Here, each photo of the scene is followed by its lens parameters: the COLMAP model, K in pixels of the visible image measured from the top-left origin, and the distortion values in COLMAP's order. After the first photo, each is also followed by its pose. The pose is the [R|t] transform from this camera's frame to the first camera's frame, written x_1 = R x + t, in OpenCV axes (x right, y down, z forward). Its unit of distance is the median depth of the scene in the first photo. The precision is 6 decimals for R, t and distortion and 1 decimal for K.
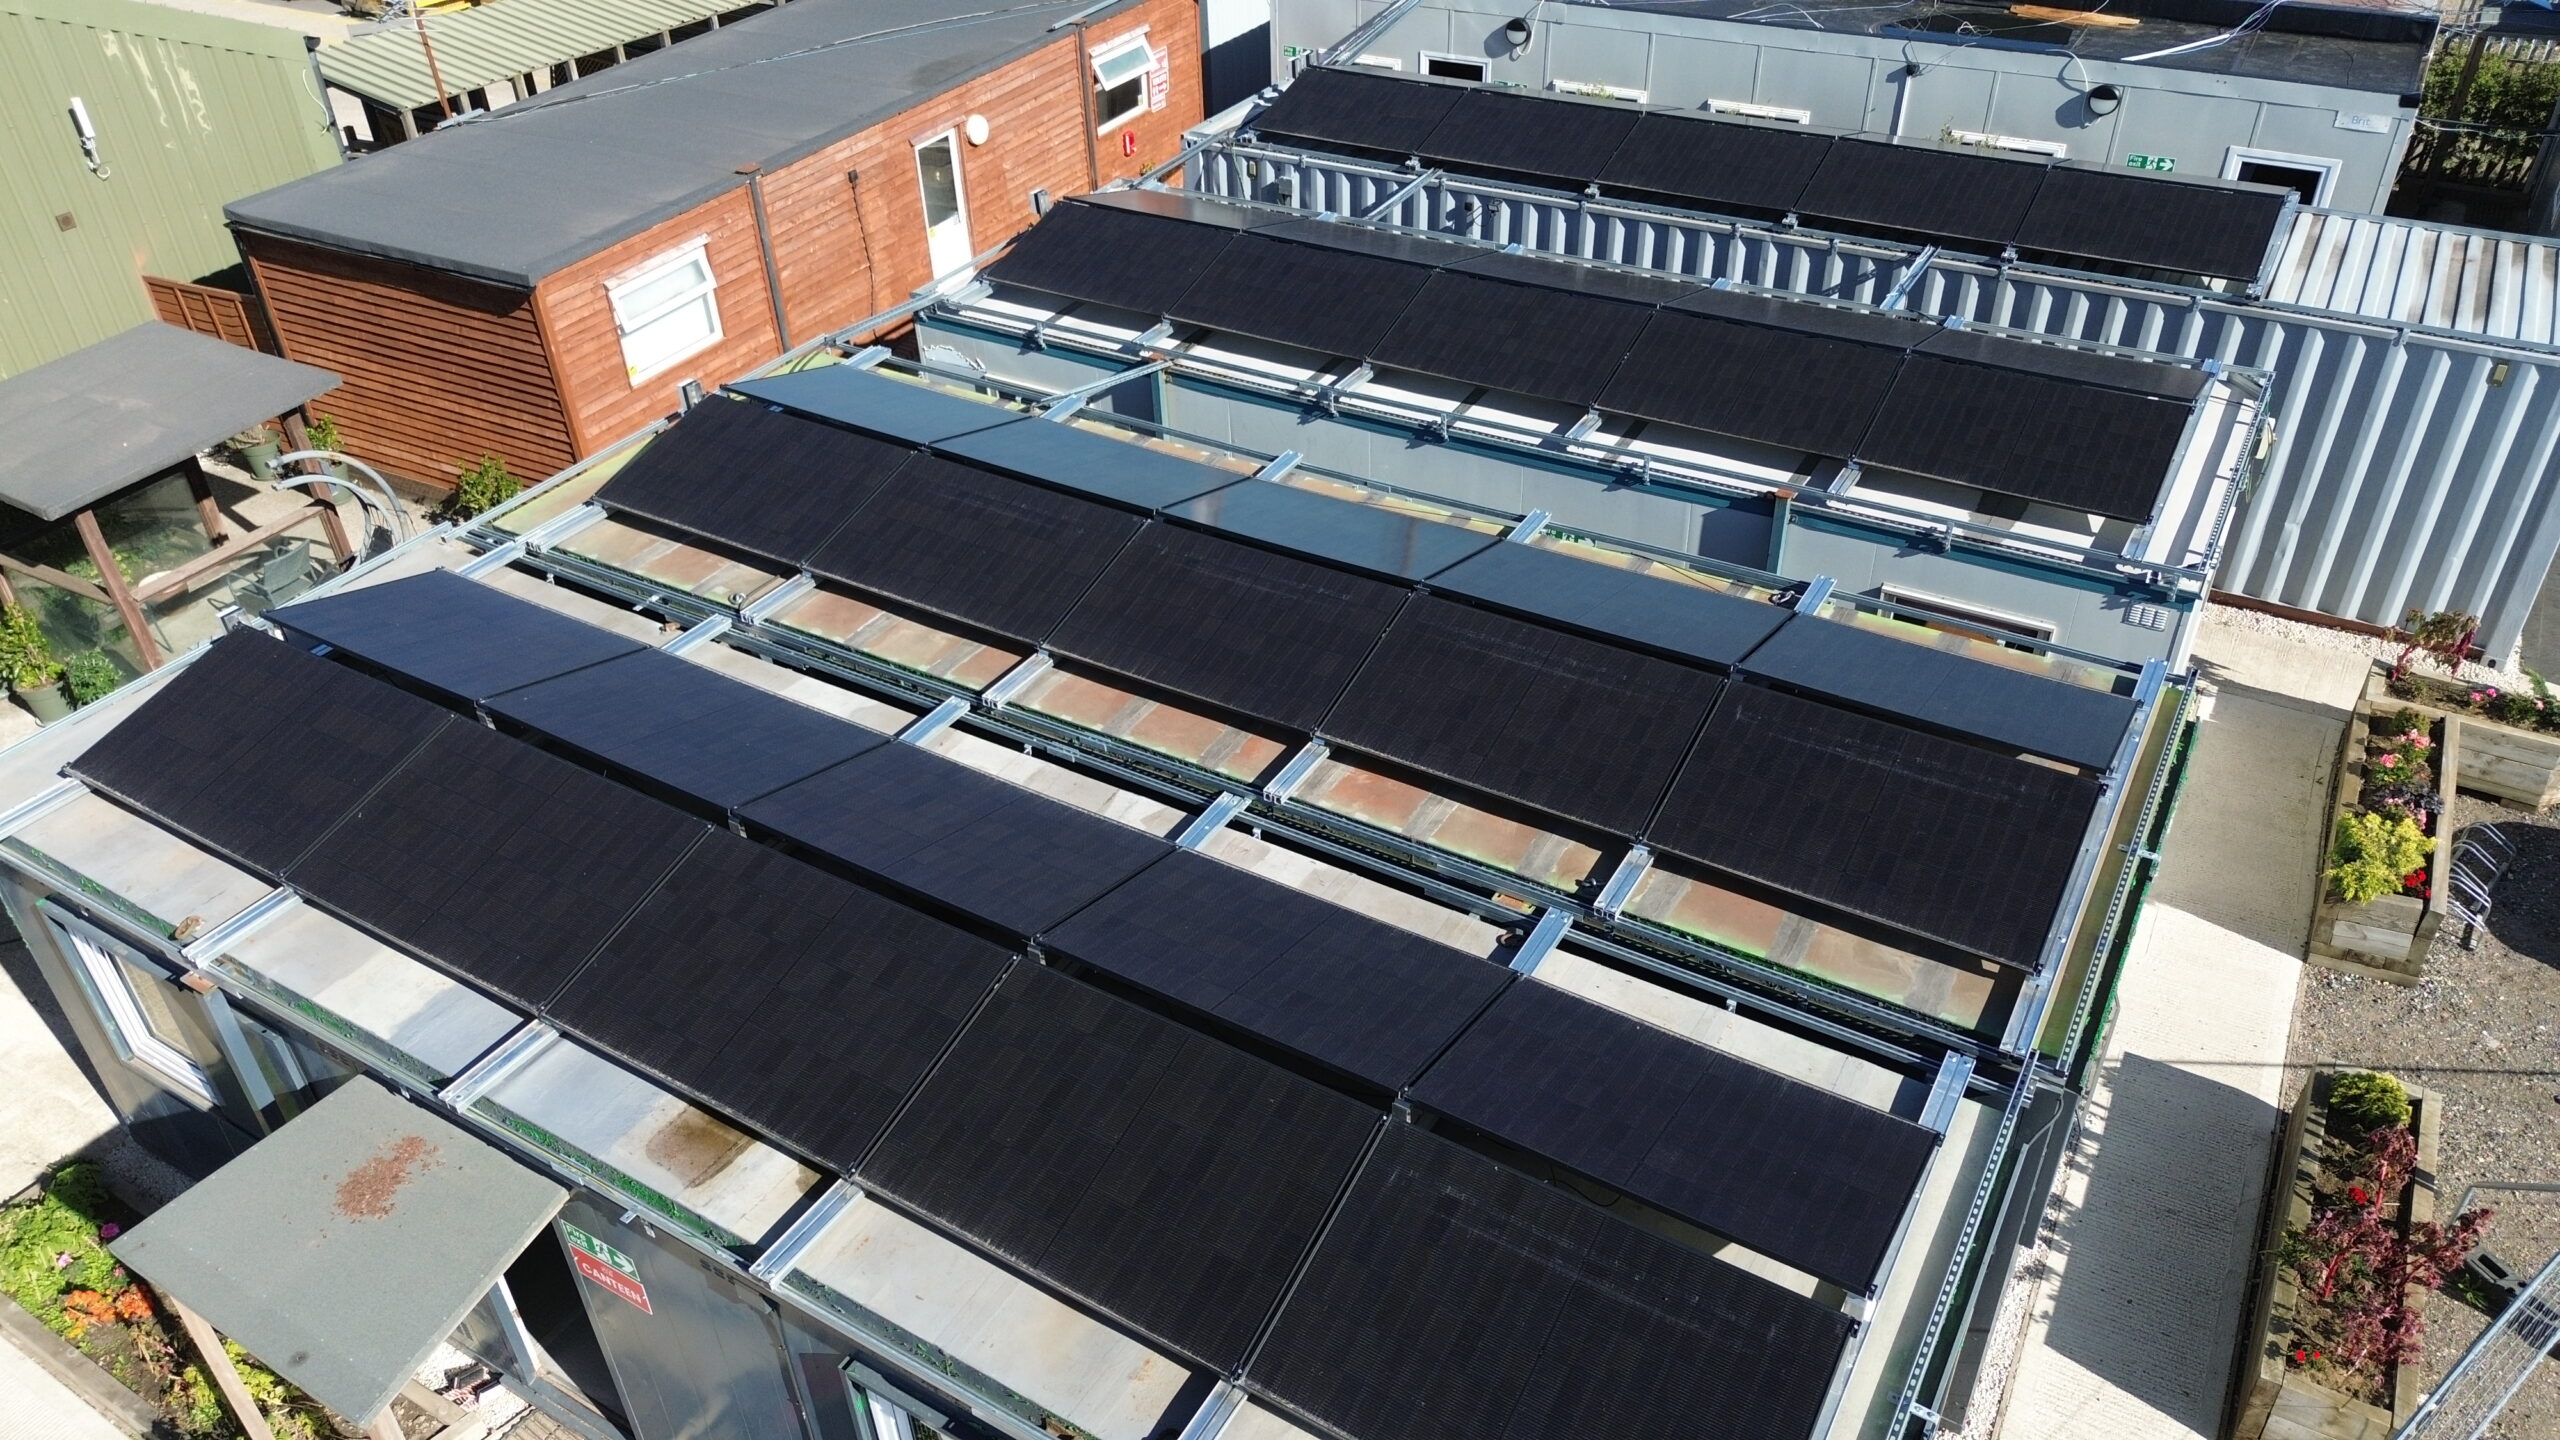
lens RADIAL K [[1780.0, 0, 1280.0], [0, 1780.0, 720.0], [0, 0, 1]] dist [0.097164, -0.108291]
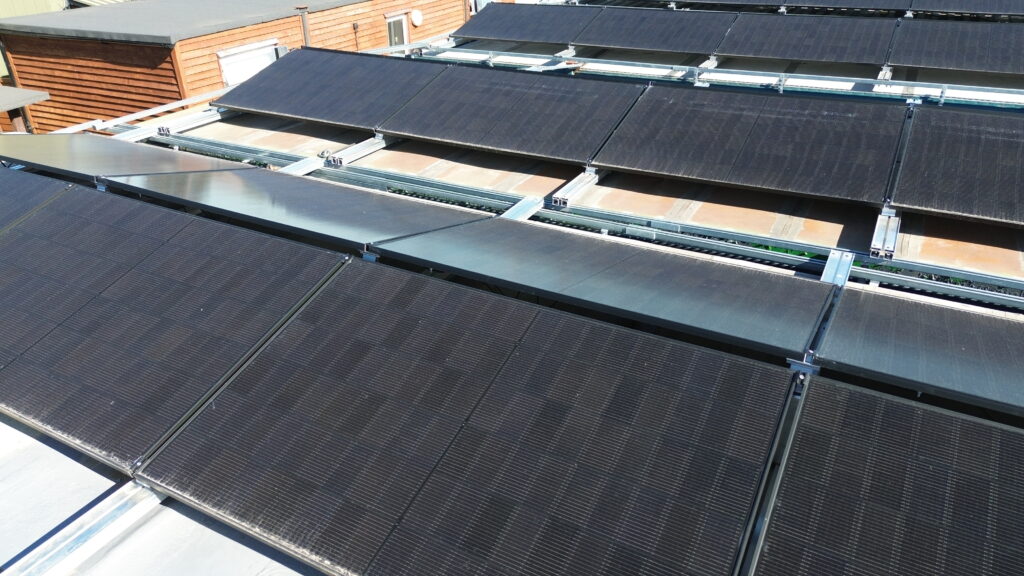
lens RADIAL K [[712.0, 0, 512.0], [0, 712.0, 288.0], [0, 0, 1]] dist [0.097164, -0.108291]
pose [[0.998727, -0.013884, 0.048487, -0.144880], [0.019848, 0.991987, -0.124771, 0.068555], [-0.046366, 0.125574, 0.991000, 0.370377]]
